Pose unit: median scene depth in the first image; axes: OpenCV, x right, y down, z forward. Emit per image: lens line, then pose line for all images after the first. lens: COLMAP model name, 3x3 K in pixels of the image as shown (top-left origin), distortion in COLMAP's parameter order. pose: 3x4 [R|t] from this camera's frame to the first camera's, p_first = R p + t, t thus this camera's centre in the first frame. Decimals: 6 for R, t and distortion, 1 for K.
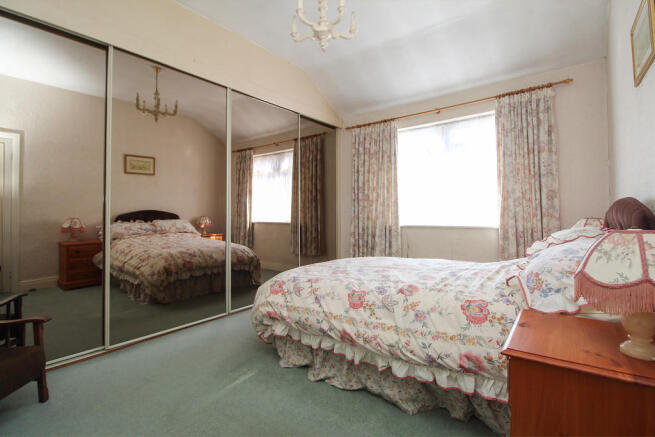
lens RADIAL K [[315.5, 0, 327.5], [0, 315.5, 218.5], [0, 0, 1]] dist [-0.003895, -0.000604]
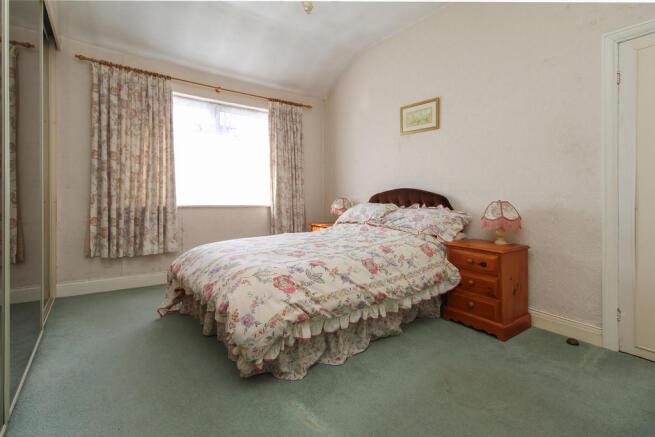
lens RADIAL K [[314.3, 0, 328.9], [0, 314.3, 199.9], [0, 0, 1]] dist [-0.001183, -0.000450]
pose [[0.252036, 0.002343, 0.967715, -0.547682], [-0.002599, 0.999995, -0.001744, 0.006913], [-0.967714, -0.002076, 0.252041, 0.436918]]
